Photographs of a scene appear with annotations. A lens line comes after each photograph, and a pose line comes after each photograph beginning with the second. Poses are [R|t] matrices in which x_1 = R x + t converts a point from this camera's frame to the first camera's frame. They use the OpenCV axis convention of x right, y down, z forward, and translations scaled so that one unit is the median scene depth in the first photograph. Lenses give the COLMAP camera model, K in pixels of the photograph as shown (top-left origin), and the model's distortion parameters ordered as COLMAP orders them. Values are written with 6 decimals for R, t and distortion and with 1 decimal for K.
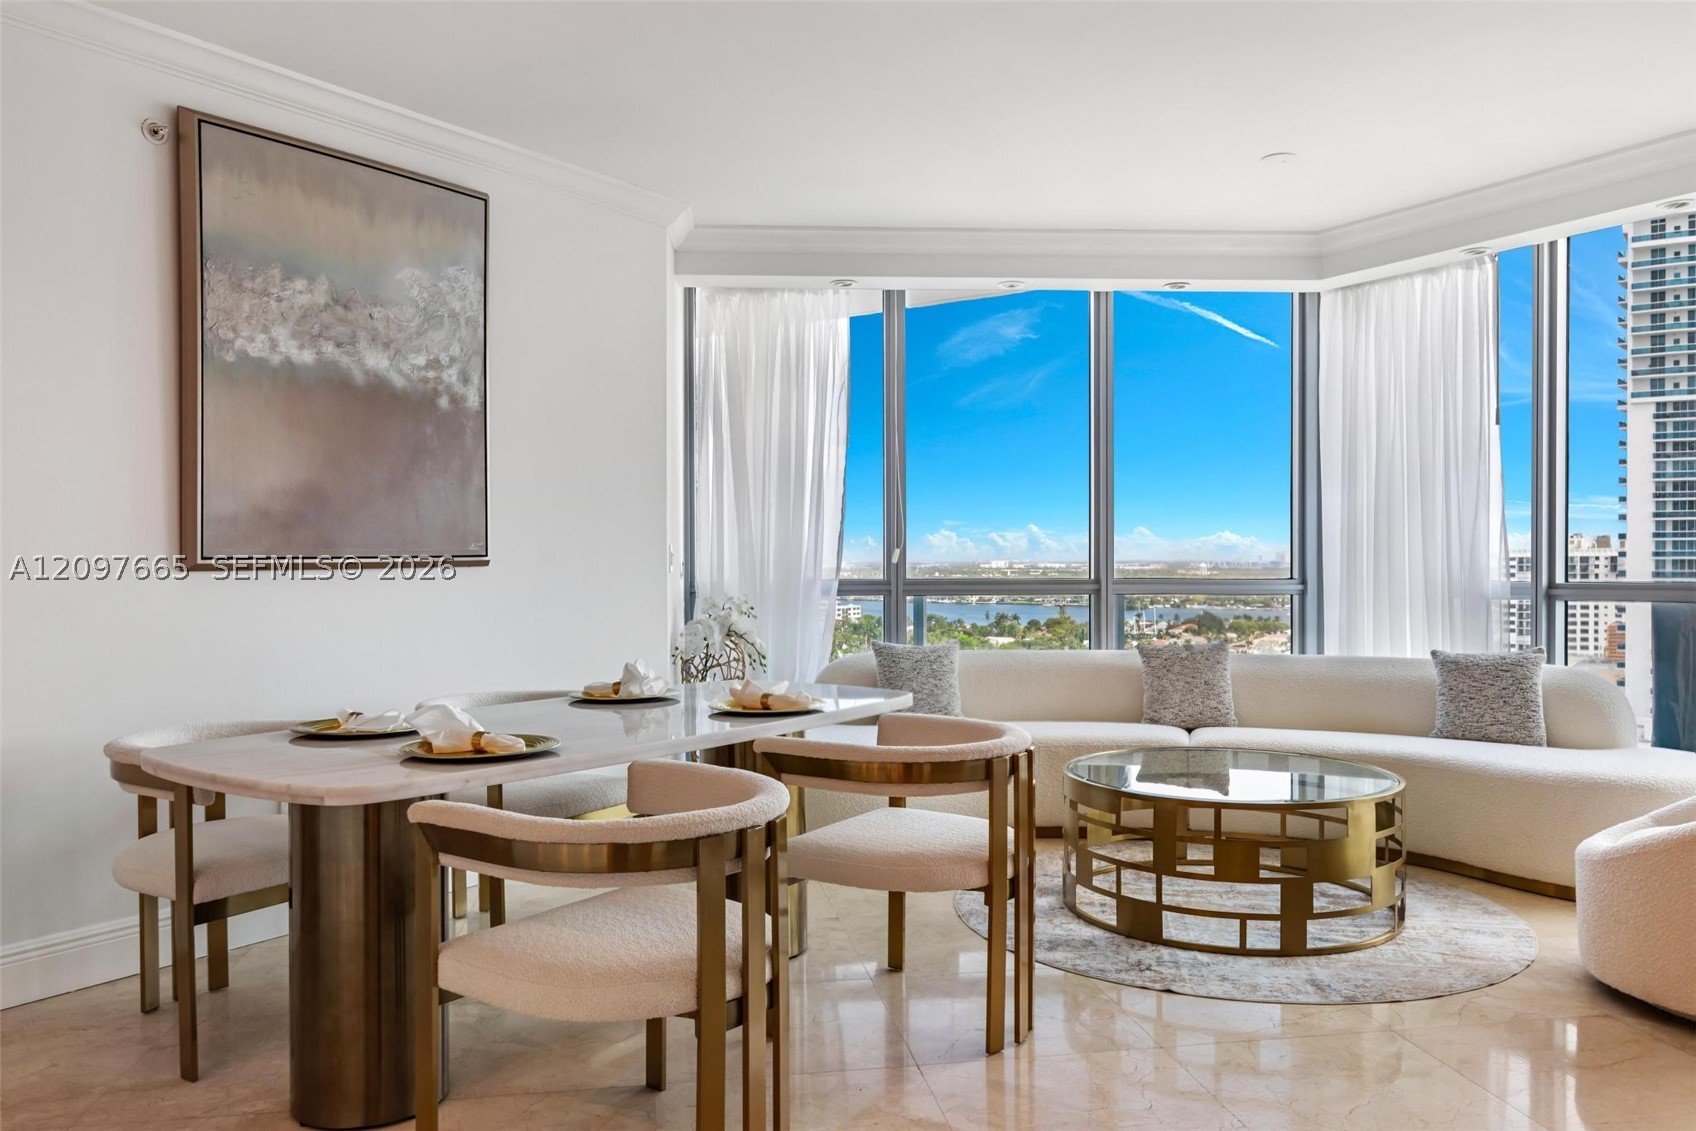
lens RADIAL K [[1246.0, 0, 852.2], [0, 1246.0, 575.4], [0, 0, 1]] dist [0.004347, 0.001460]
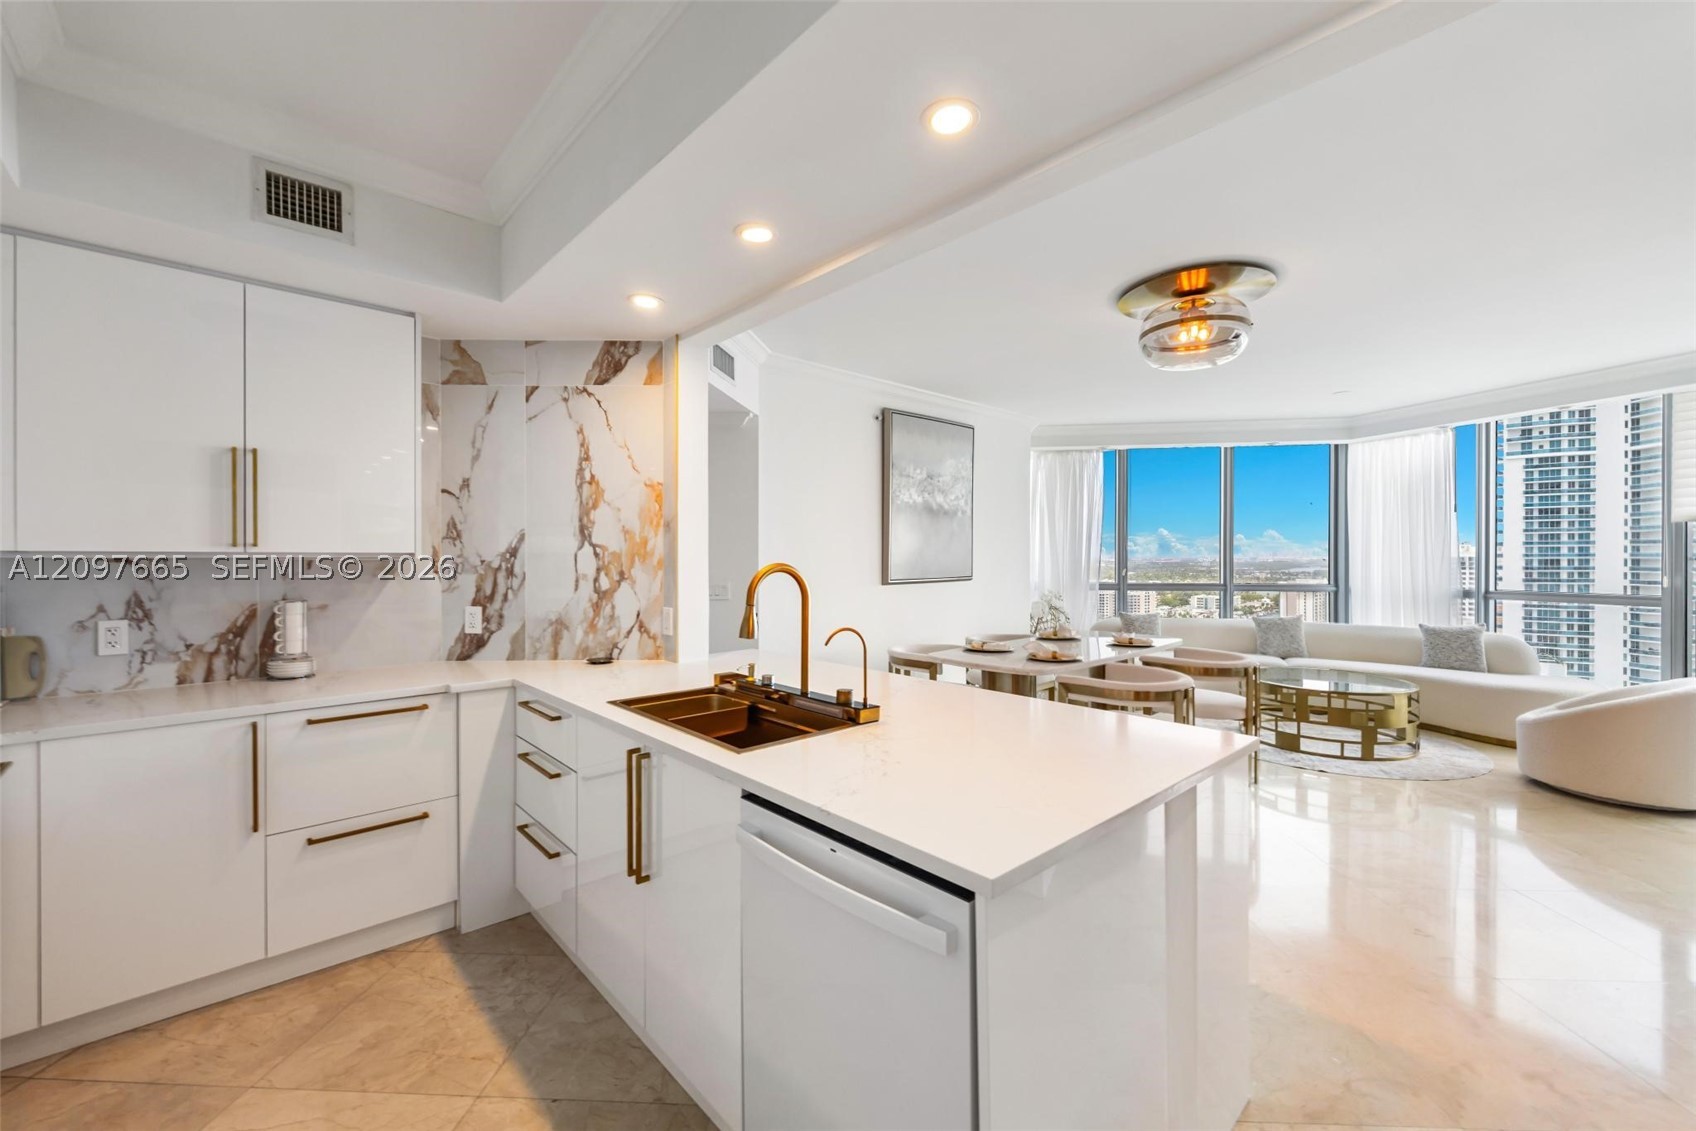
lens RADIAL K [[681.8, 0, 844.8], [0, 681.8, 557.2], [0, 0, 1]] dist [-0.000182, 0.000000]
pose [[0.977634, 0.003783, -0.210280, -0.274090], [-0.005935, 0.999936, -0.009604, -0.040526], [0.210230, 0.010637, 0.977594, -0.359636]]
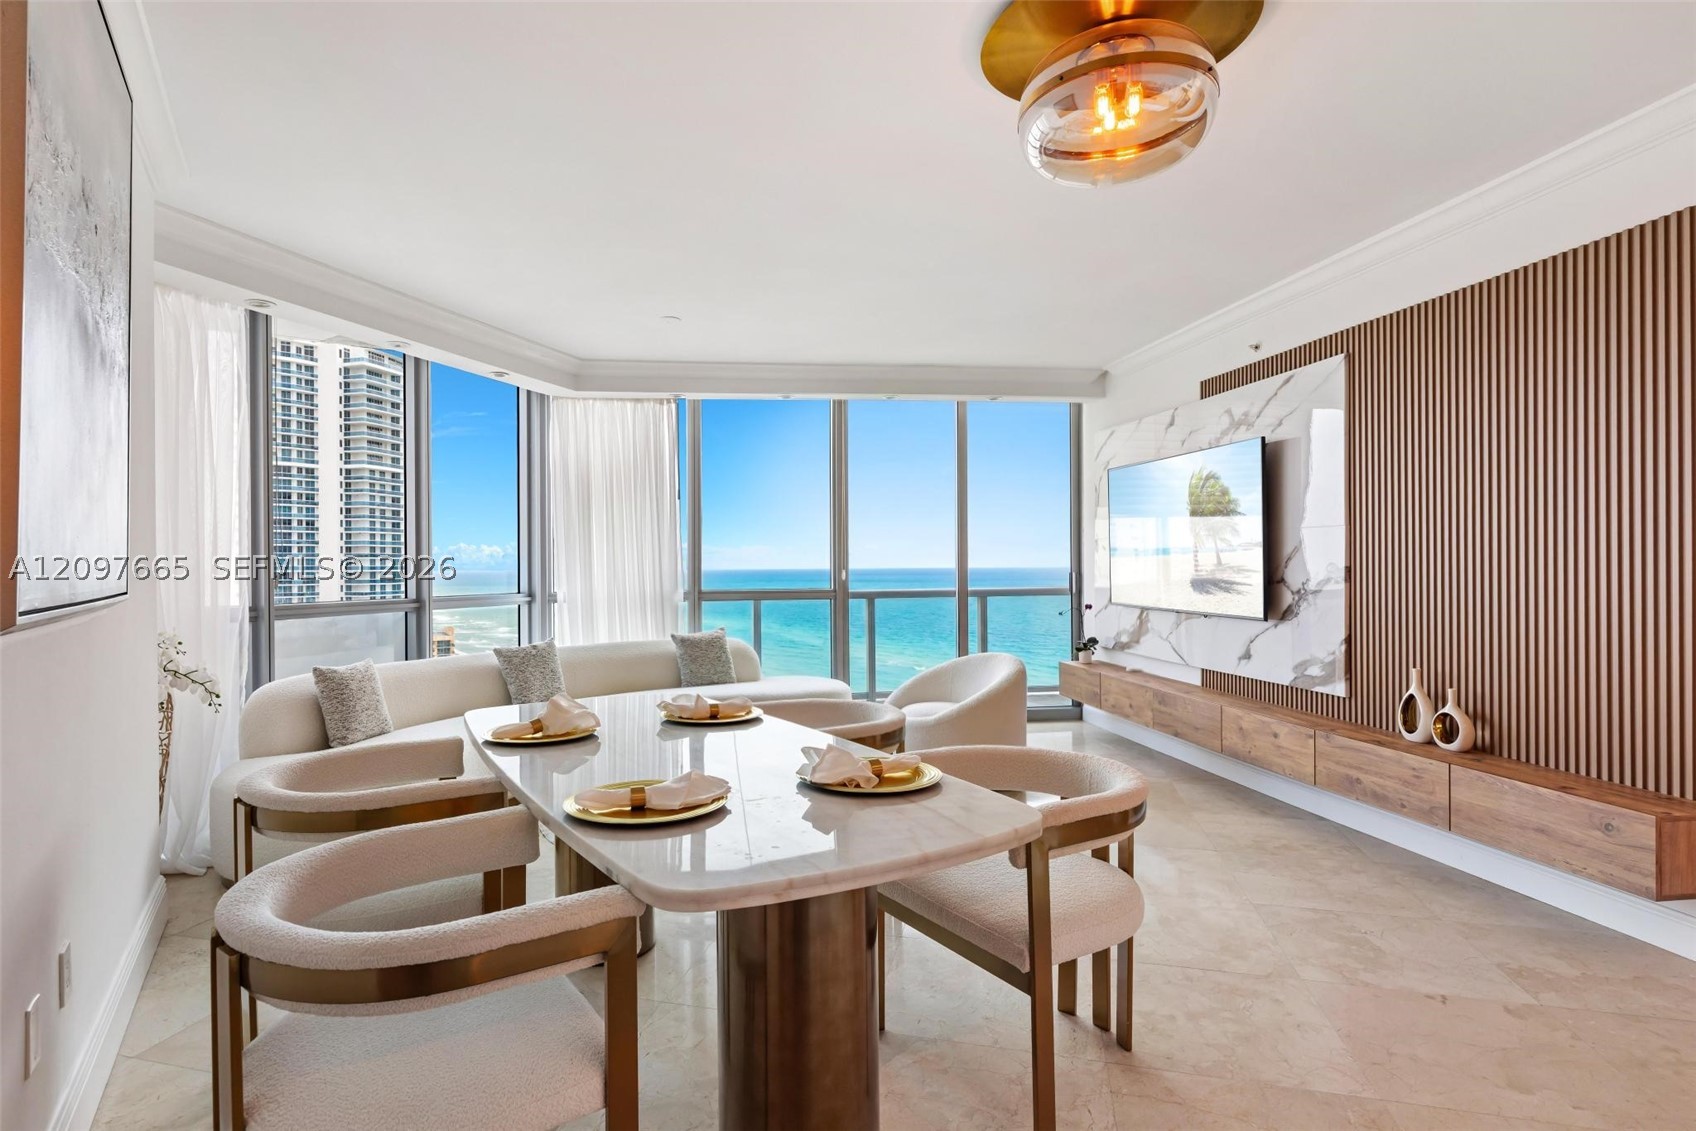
lens RADIAL K [[866.3, 0, 798.8], [0, 866.3, 567.5], [0, 0, 1]] dist [0.000680, -0.000869]
pose [[0.409965, -0.001388, 0.912100, -0.628786], [0.017586, 0.999825, -0.006383, -0.021963], [-0.911932, 0.018657, 0.409917, 0.474567]]
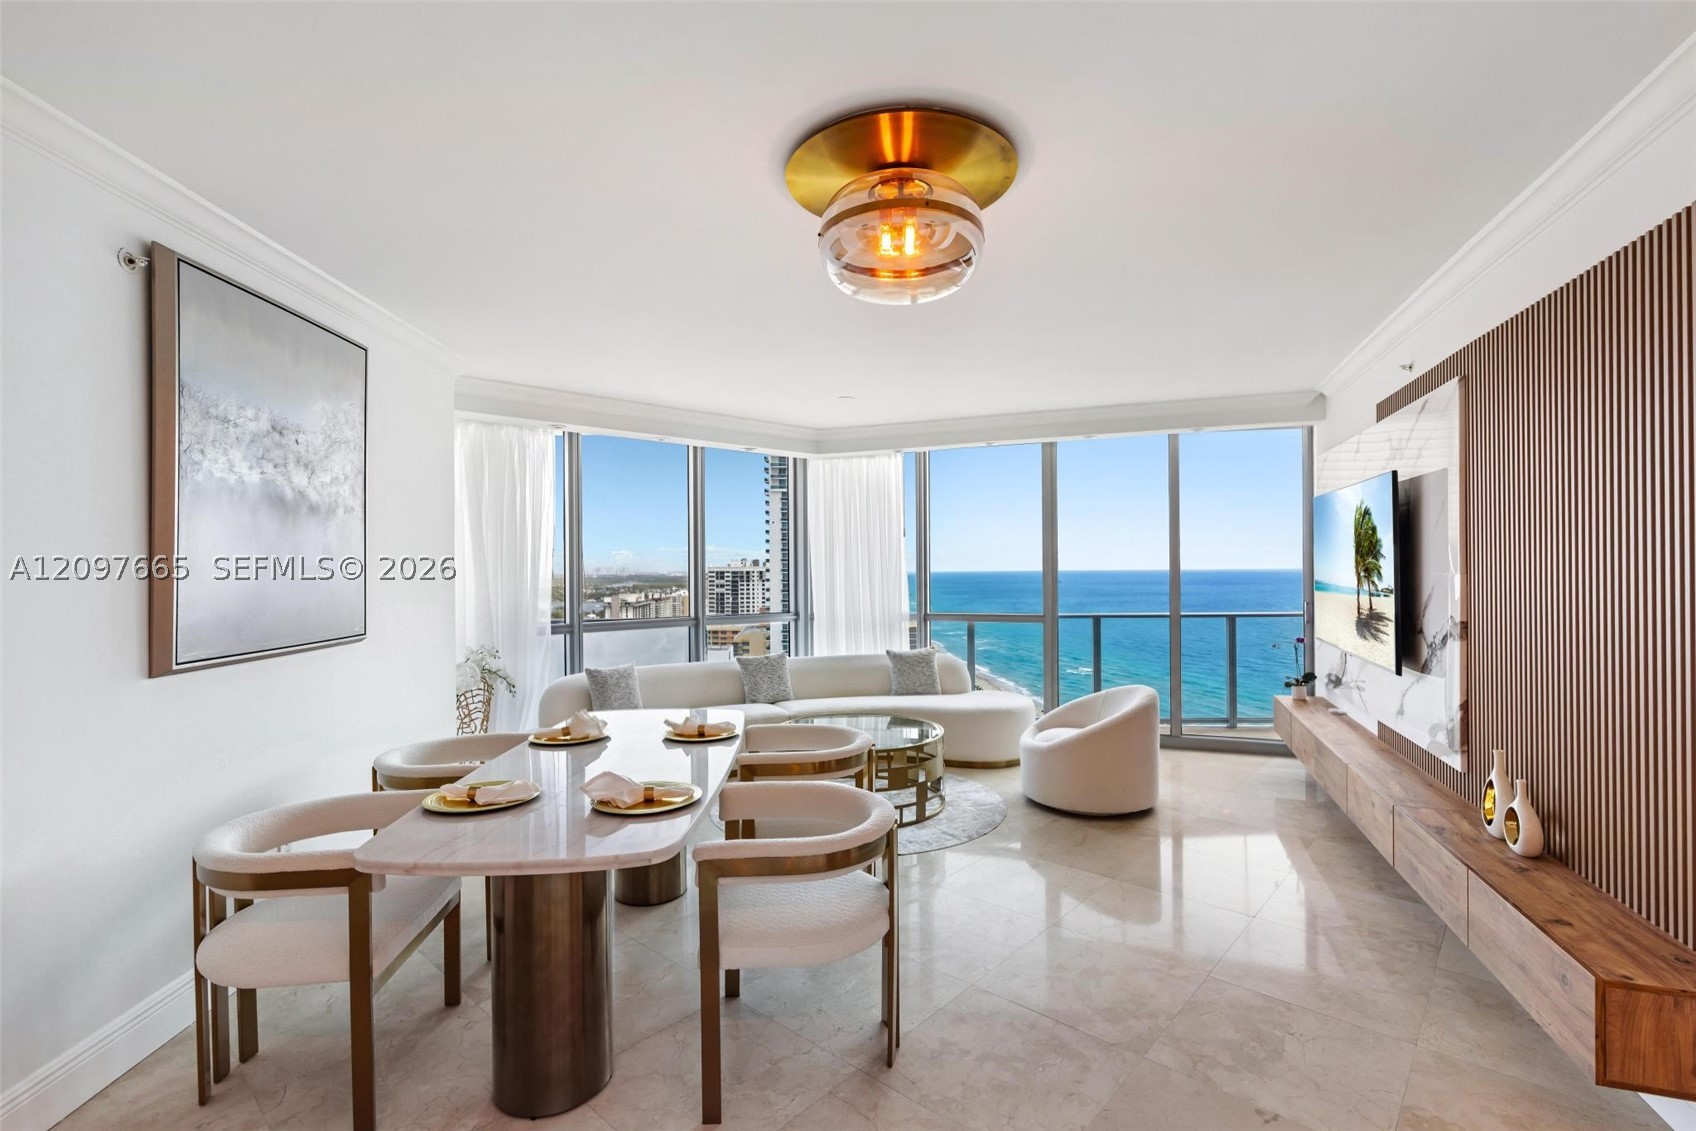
lens RADIAL K [[765.1, 0, 856.5], [0, 765.1, 568.0], [0, 0, 1]] dist [-0.001840, -0.000155]
pose [[0.778020, -0.002717, 0.628234, -0.417023], [0.014632, 0.999798, -0.013797, -0.068668], [-0.628070, 0.019927, 0.777902, 0.104723]]
